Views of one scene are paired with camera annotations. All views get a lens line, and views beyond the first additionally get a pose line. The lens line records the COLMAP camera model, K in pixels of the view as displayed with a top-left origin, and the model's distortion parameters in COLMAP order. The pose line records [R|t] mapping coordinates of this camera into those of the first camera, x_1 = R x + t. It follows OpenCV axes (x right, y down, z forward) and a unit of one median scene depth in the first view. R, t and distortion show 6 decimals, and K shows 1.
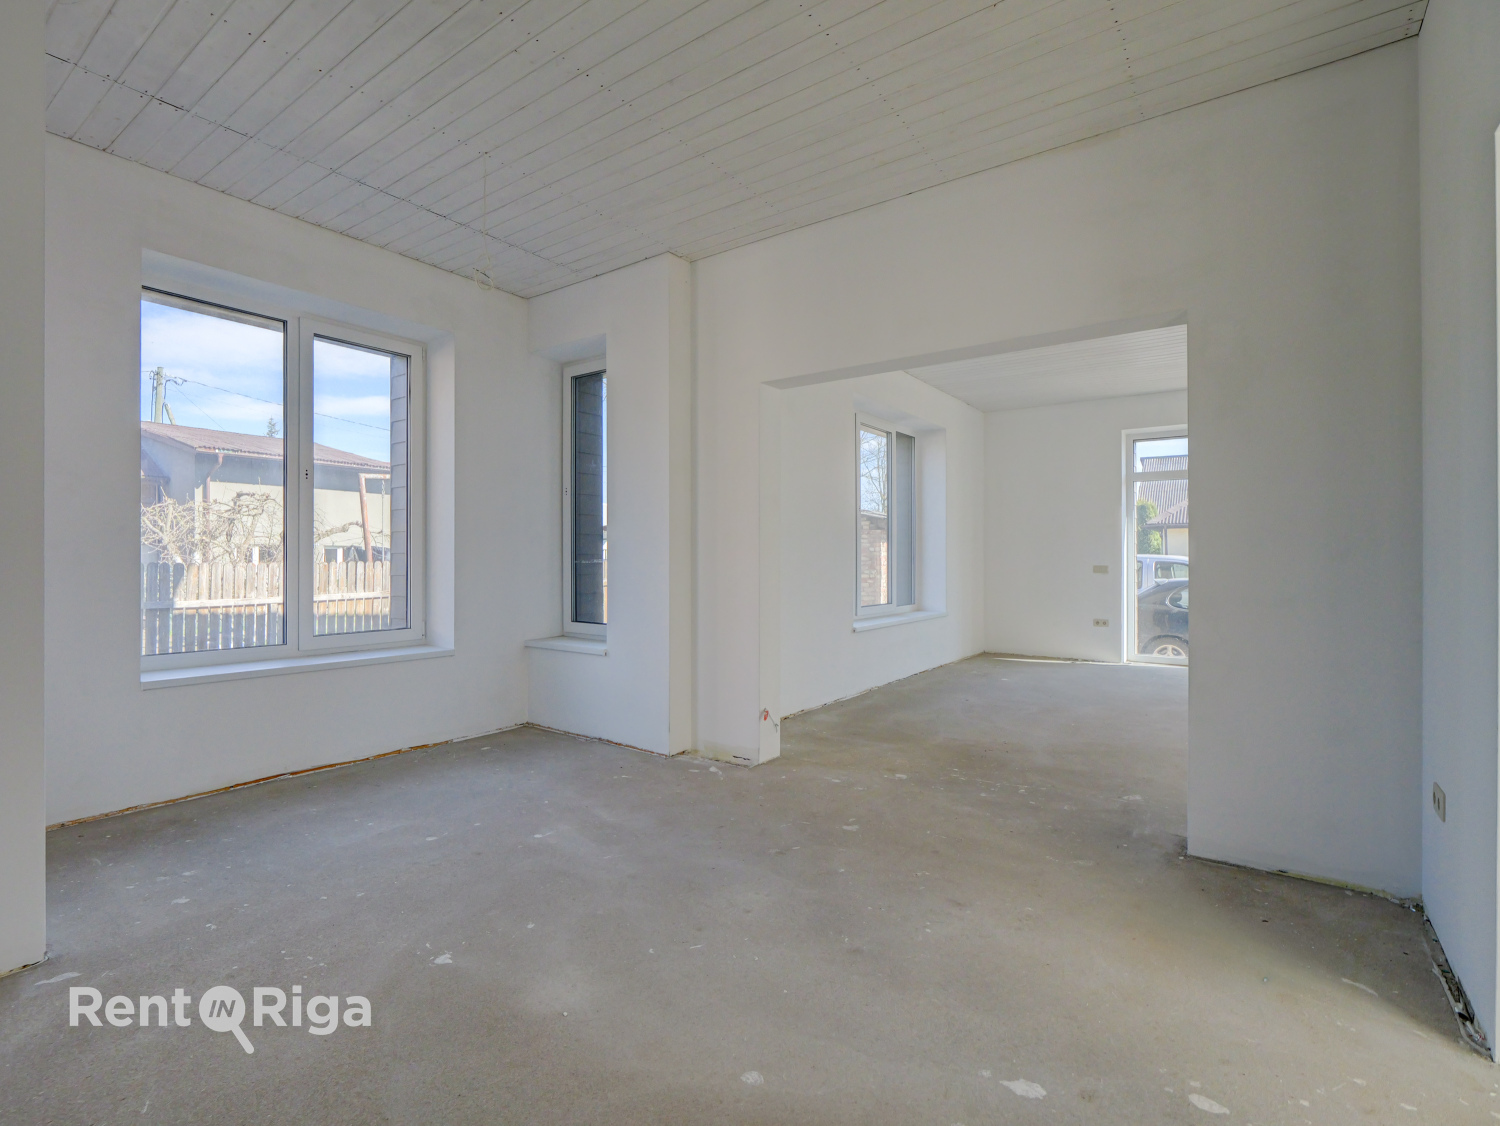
lens RADIAL K [[735.1, 0, 730.4], [0, 735.1, 554.8], [0, 0, 1]] dist [-0.001684, -0.001124]
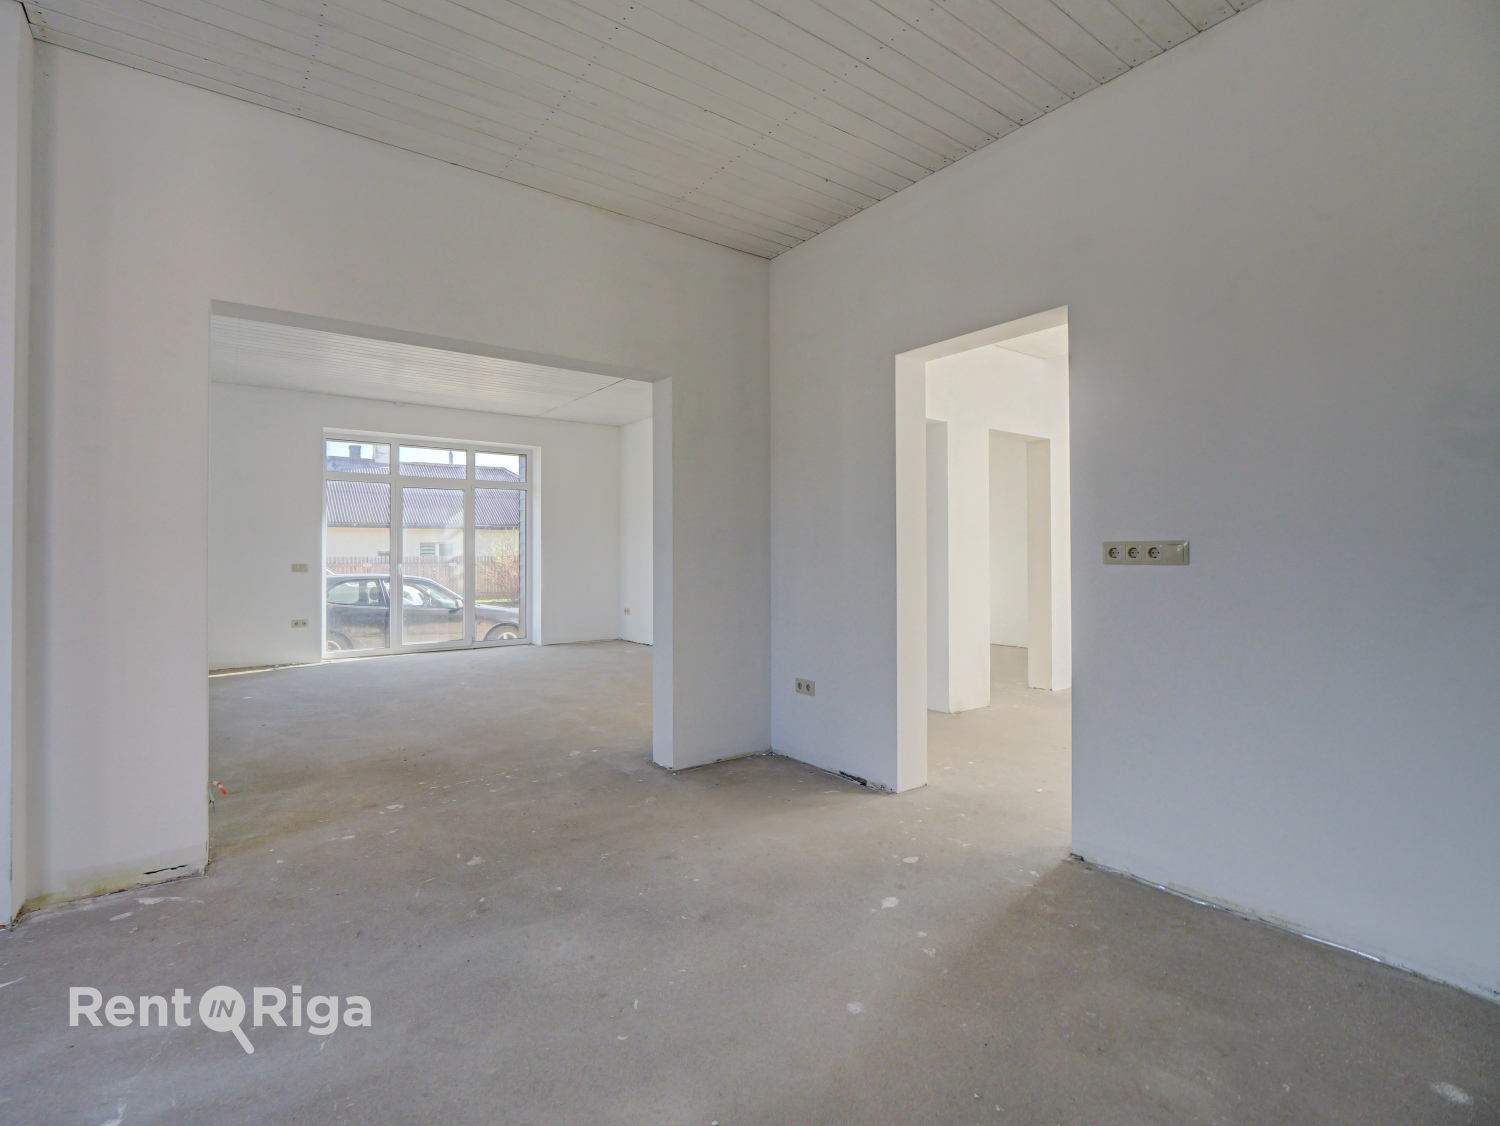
lens RADIAL K [[718.2, 0, 747.0], [0, 718.2, 547.3], [0, 0, 1]] dist [-0.004392, -0.001655]
pose [[0.289463, 0.007299, 0.957162, -0.490902], [-0.000718, 0.999972, -0.007408, -0.001323], [-0.957189, 0.001457, 0.289460, 0.372226]]
